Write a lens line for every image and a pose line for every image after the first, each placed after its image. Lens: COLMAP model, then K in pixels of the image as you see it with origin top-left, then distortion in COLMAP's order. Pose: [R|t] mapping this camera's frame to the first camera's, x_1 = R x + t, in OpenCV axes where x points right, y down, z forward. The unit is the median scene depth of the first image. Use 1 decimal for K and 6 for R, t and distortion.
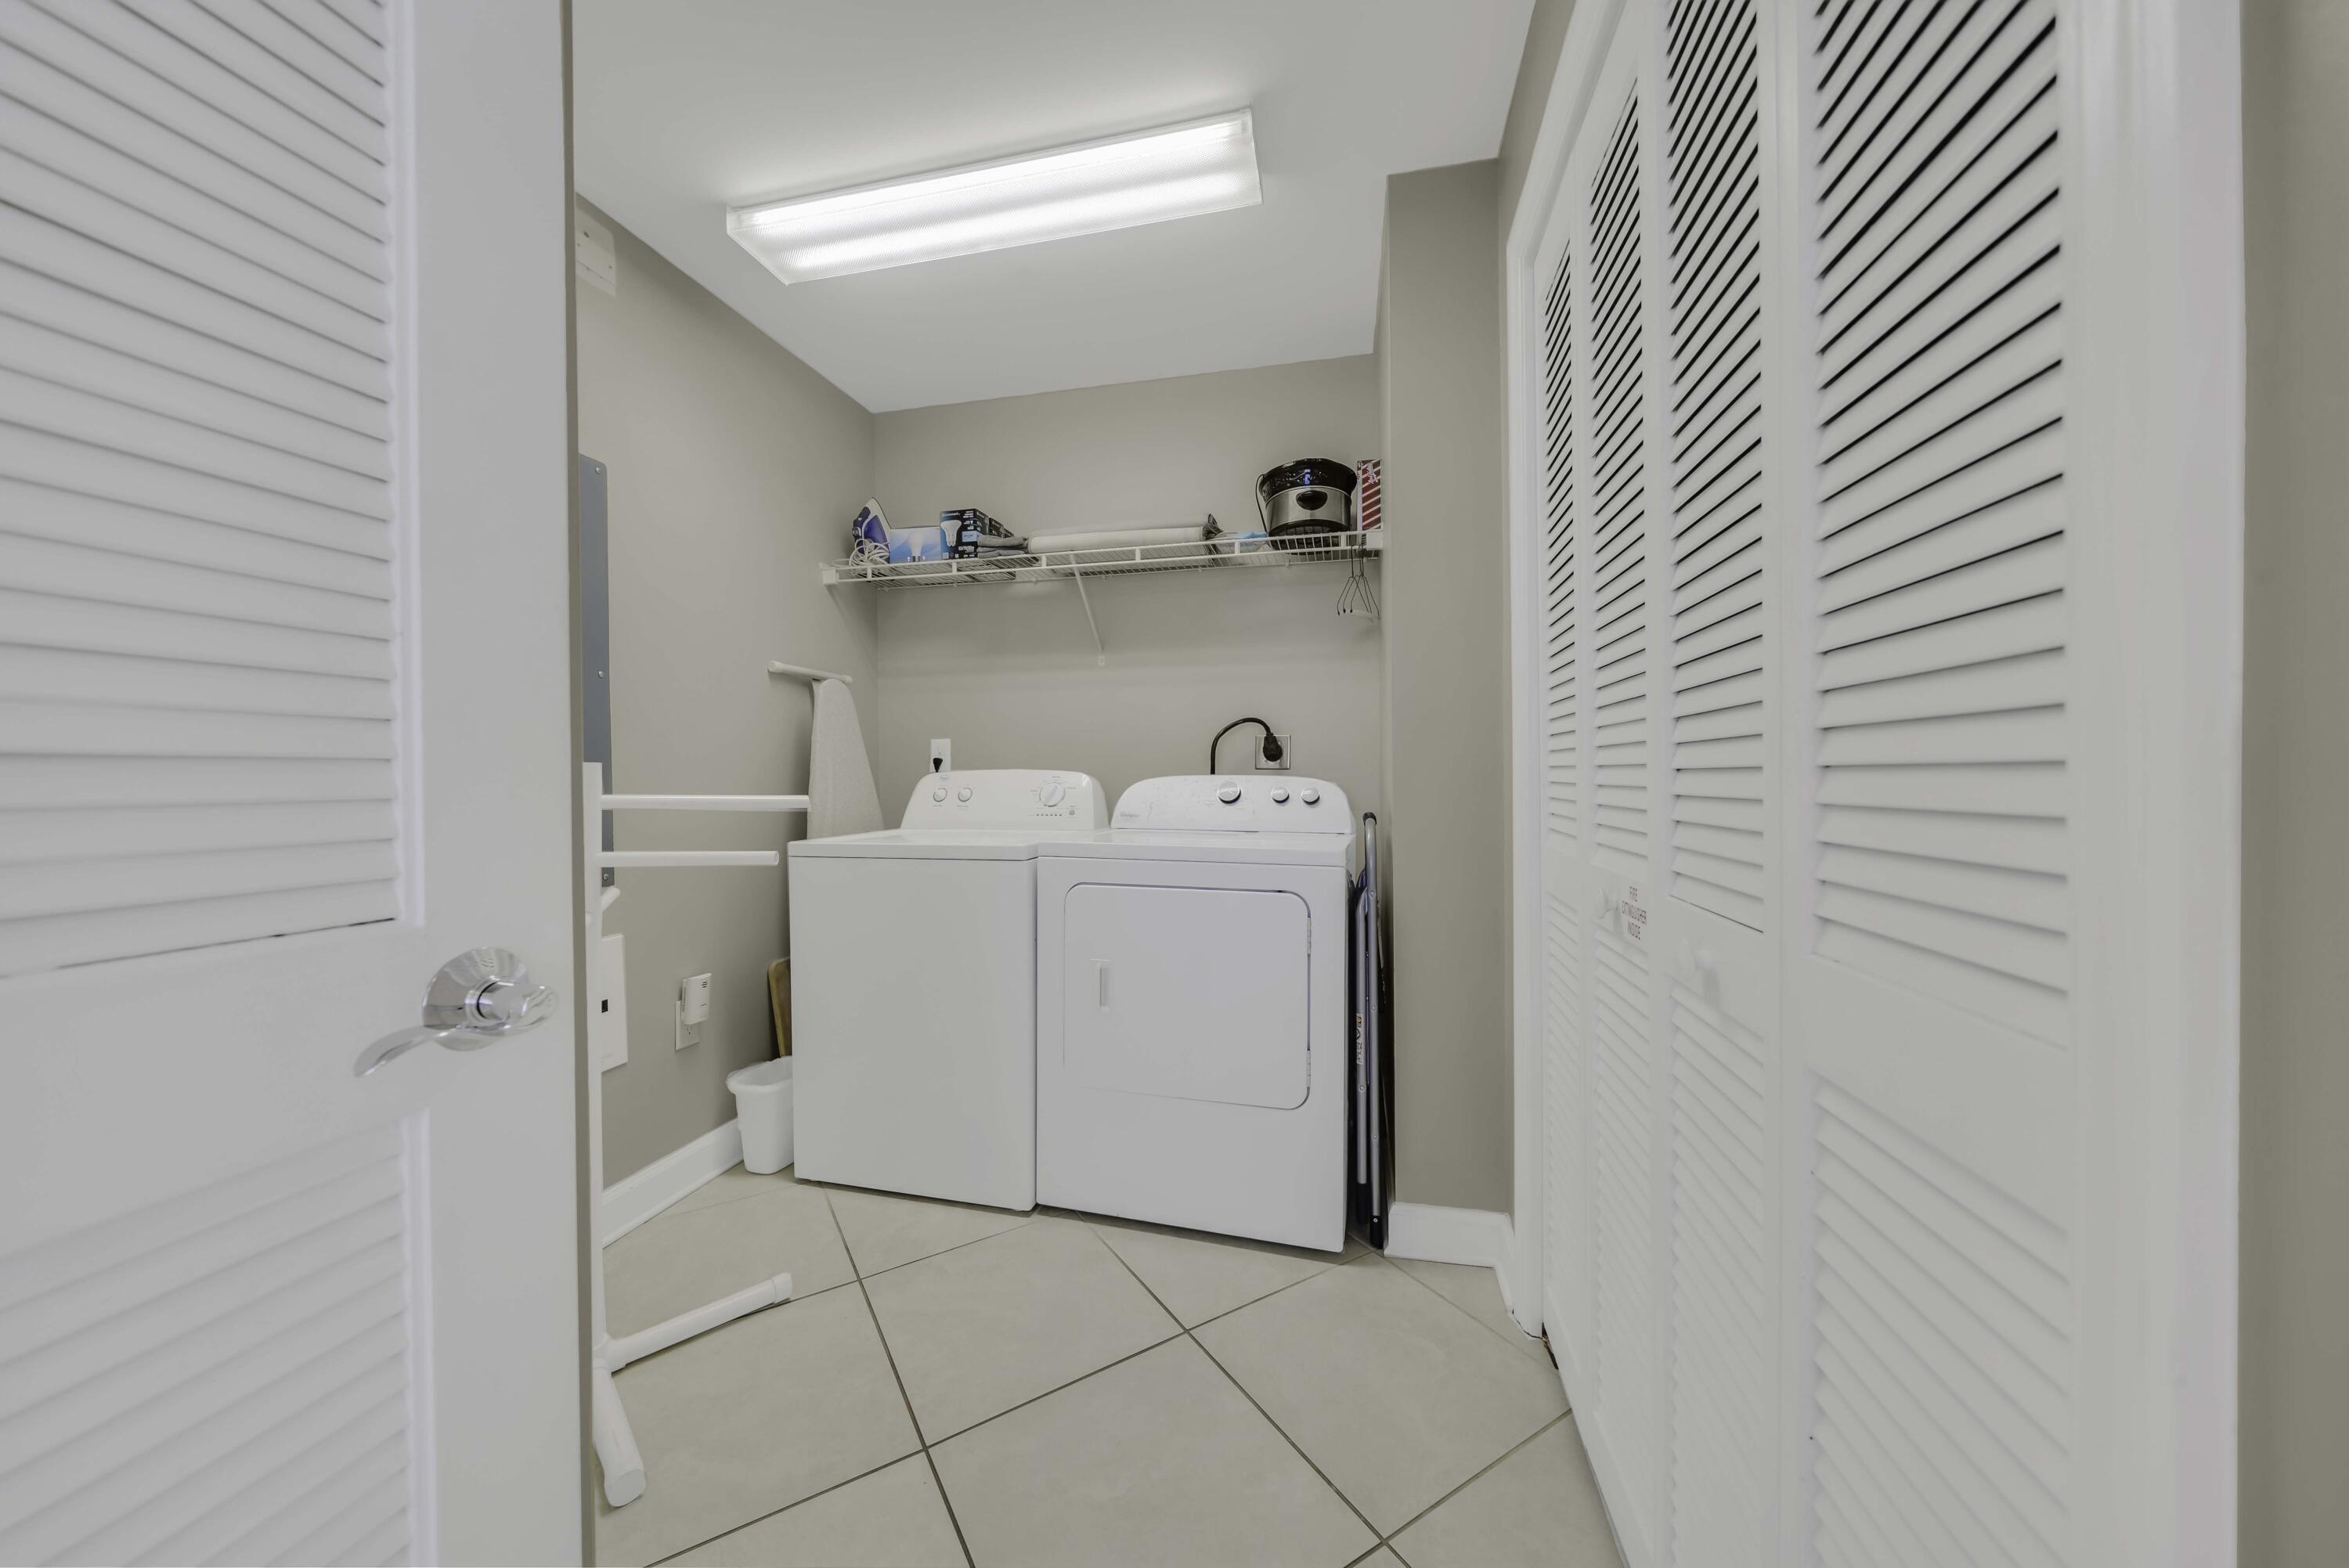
lens RADIAL K [[812.7, 0, 1163.0], [0, 812.7, 783.7], [0, 0, 1]] dist [-0.001528, -0.000037]
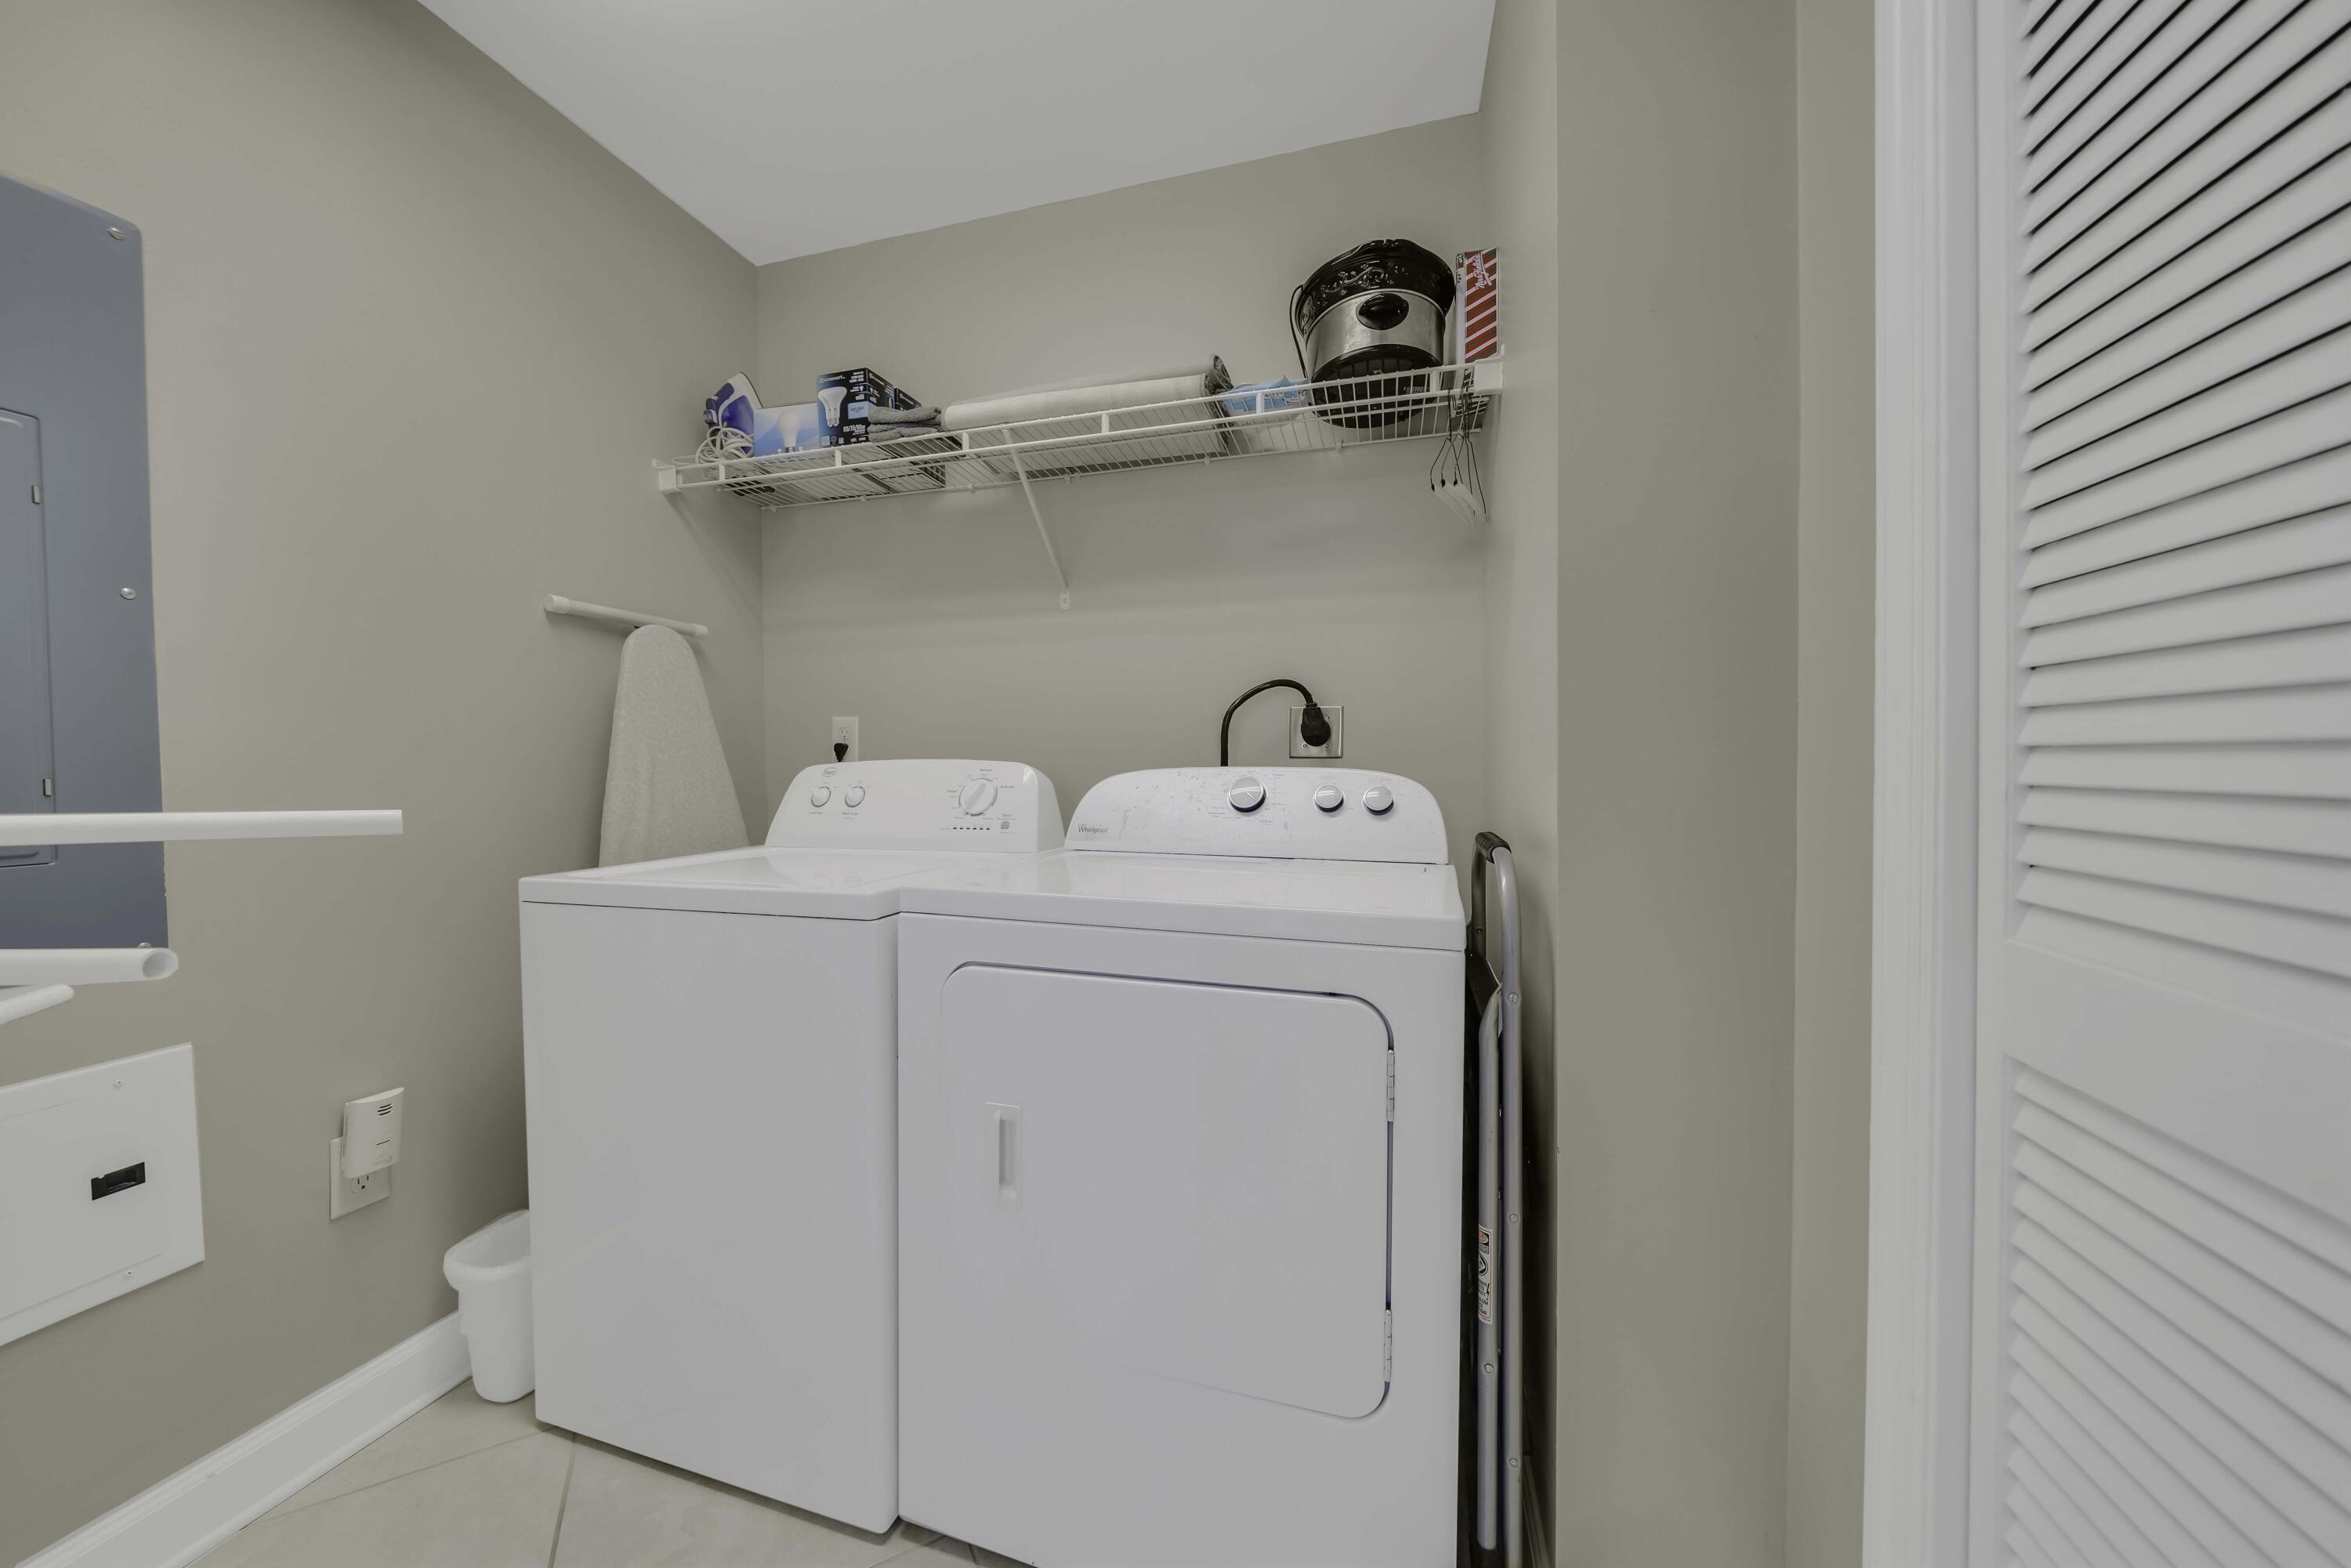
lens RADIAL K [[813.5, 0, 1164.0], [0, 813.5, 783.7], [0, 0, 1]] dist [-0.001528, -0.000037]
pose [[0.998877, -0.000123, -0.047380, 0.046466], [0.000625, 0.999944, 0.010591, -0.004547], [0.047376, -0.010608, 0.998821, 0.359974]]
